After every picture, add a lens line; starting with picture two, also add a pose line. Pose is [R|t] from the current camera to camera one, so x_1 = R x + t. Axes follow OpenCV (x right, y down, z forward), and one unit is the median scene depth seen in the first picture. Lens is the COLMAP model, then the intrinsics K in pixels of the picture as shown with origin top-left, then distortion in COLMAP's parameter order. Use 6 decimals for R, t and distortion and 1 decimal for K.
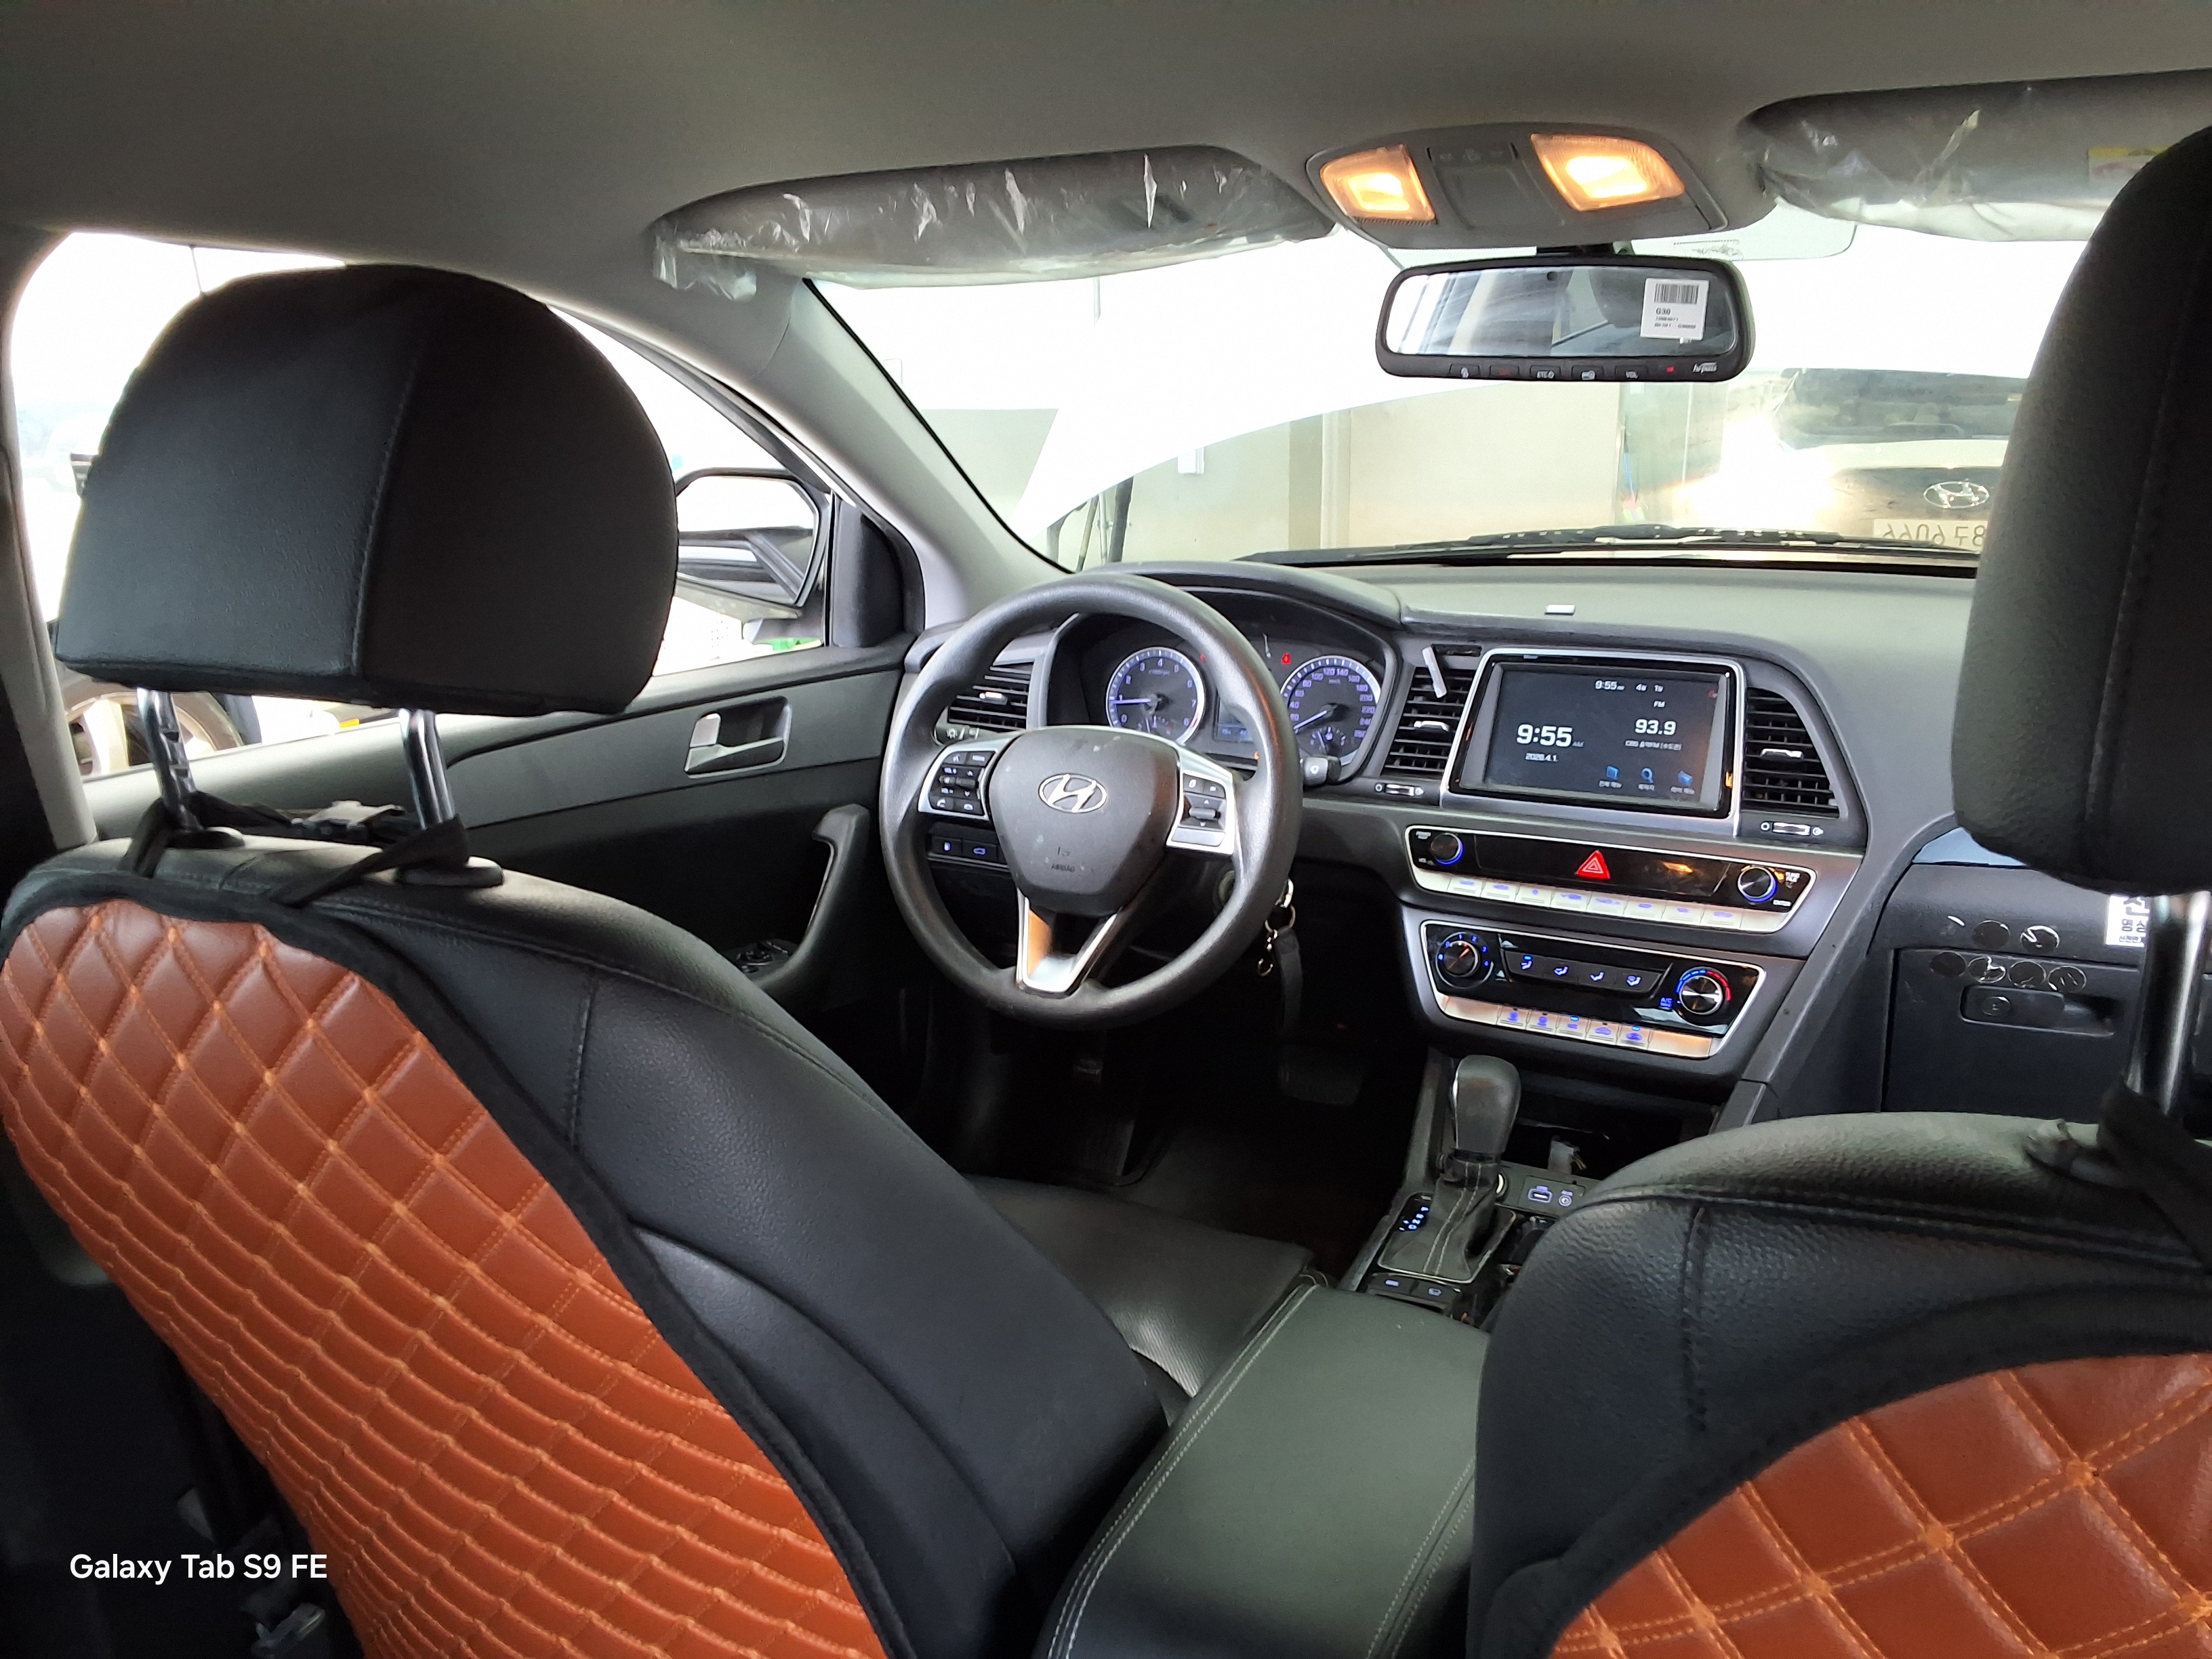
lens RADIAL K [[1754.5, 0, 1146.6], [0, 1754.5, 848.0], [0, 0, 1]] dist [0.153787, -0.237906]
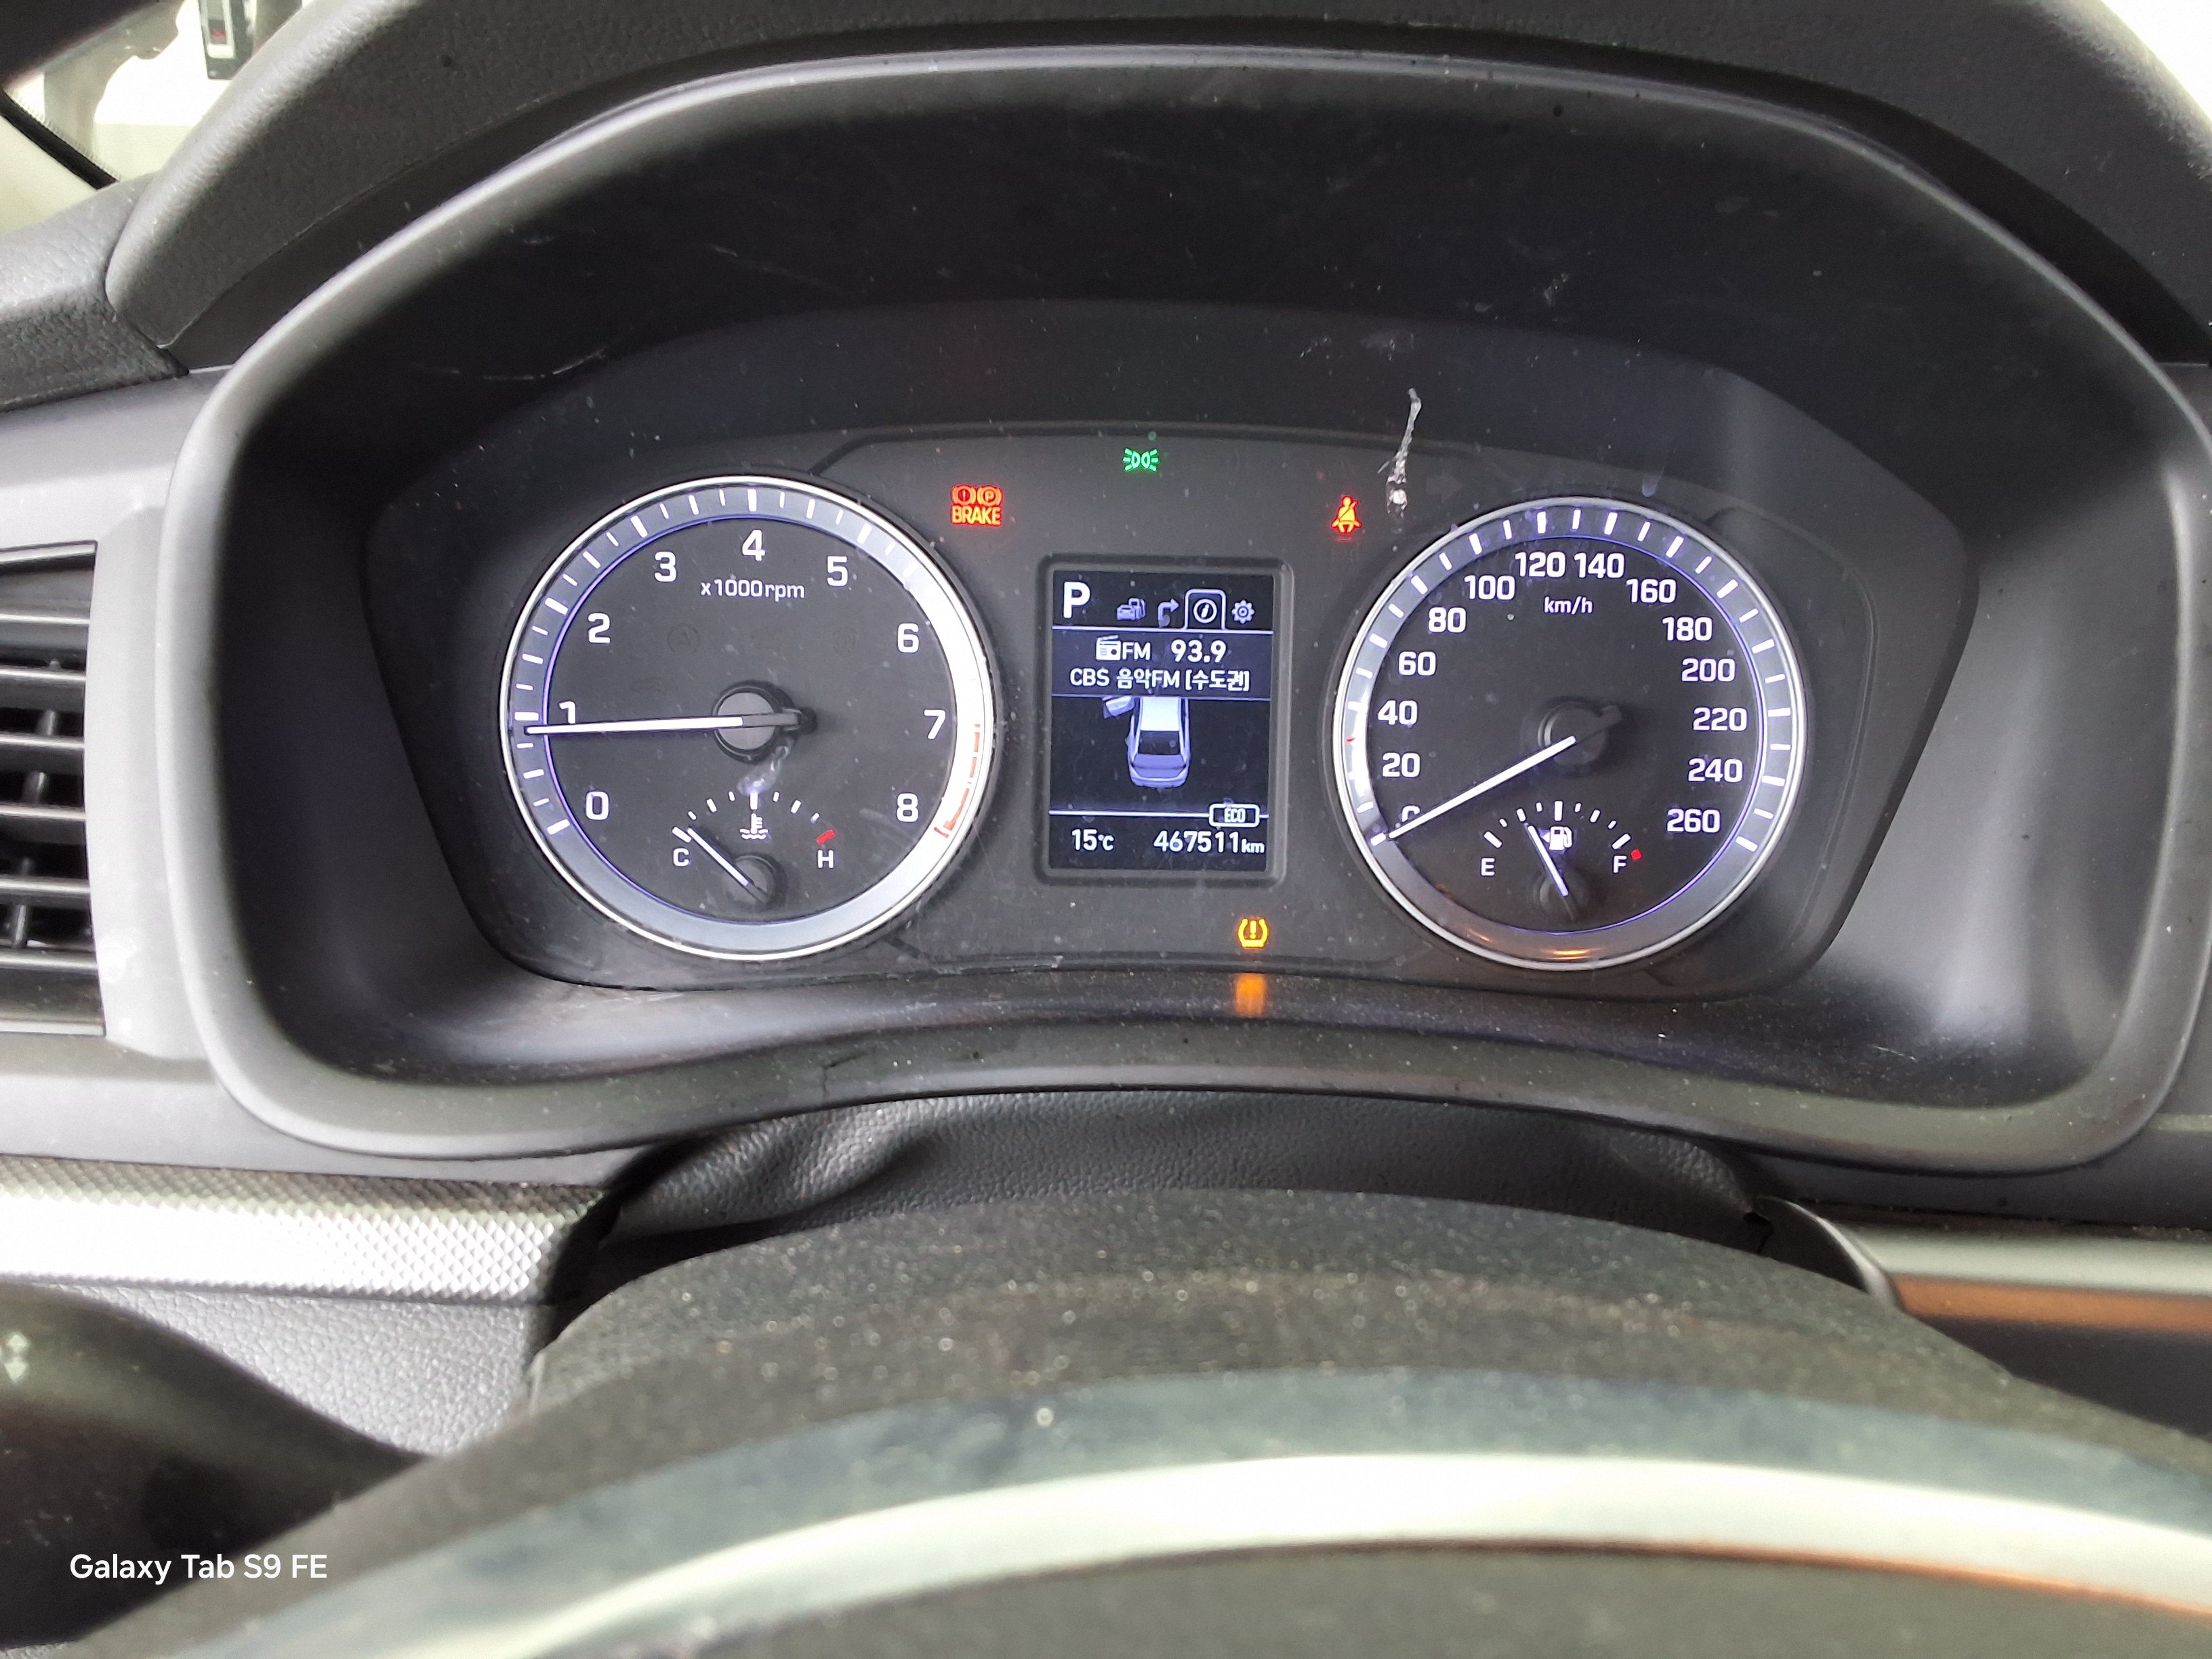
lens RADIAL K [[1754.5, 0, 1146.6], [0, 1754.5, 848.0], [0, 0, 1]] dist [0.153787, -0.237906]
pose [[0.885865, -0.109305, 0.450883, -0.061160], [0.072464, 0.992521, 0.098239, -0.098461], [-0.458249, -0.054354, 0.887161, 0.888846]]
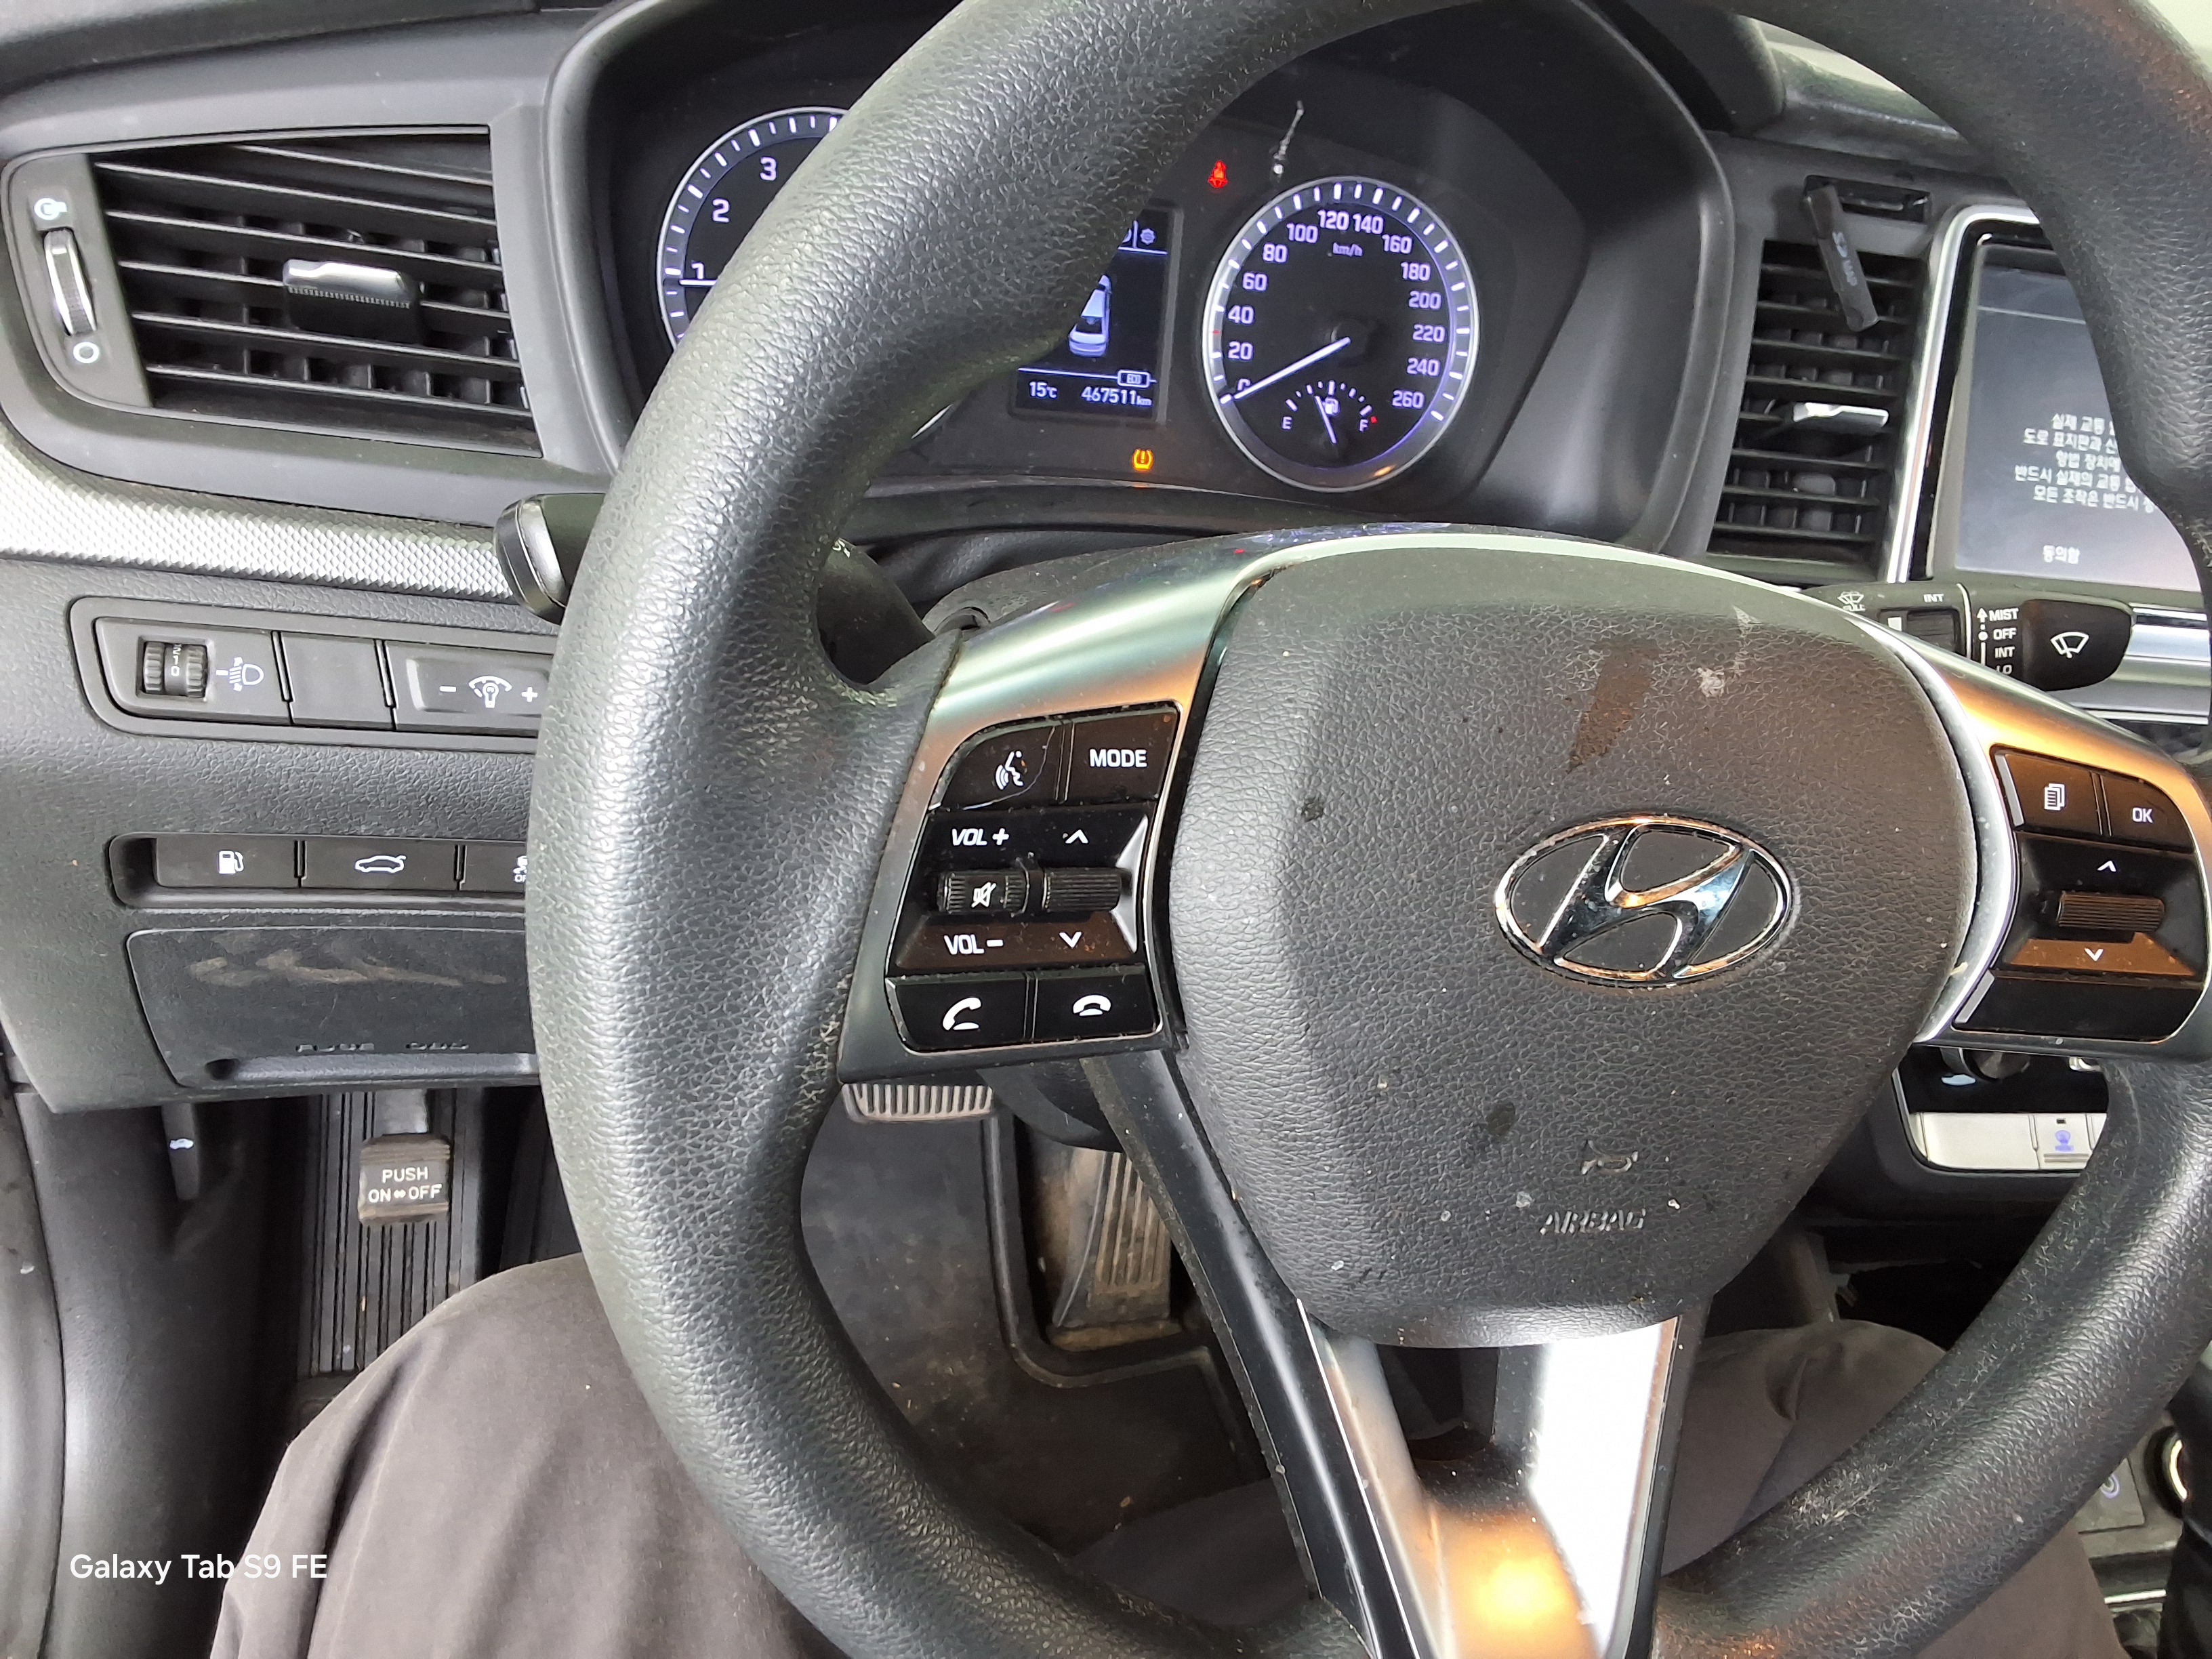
lens RADIAL K [[1754.5, 0, 1146.6], [0, 1754.5, 848.0], [0, 0, 1]] dist [0.153787, -0.237906]
pose [[0.734632, -0.205846, 0.646485, -0.211981], [0.002238, 0.953593, 0.301089, -0.096045], [-0.678462, -0.219743, 0.701001, 0.808017]]
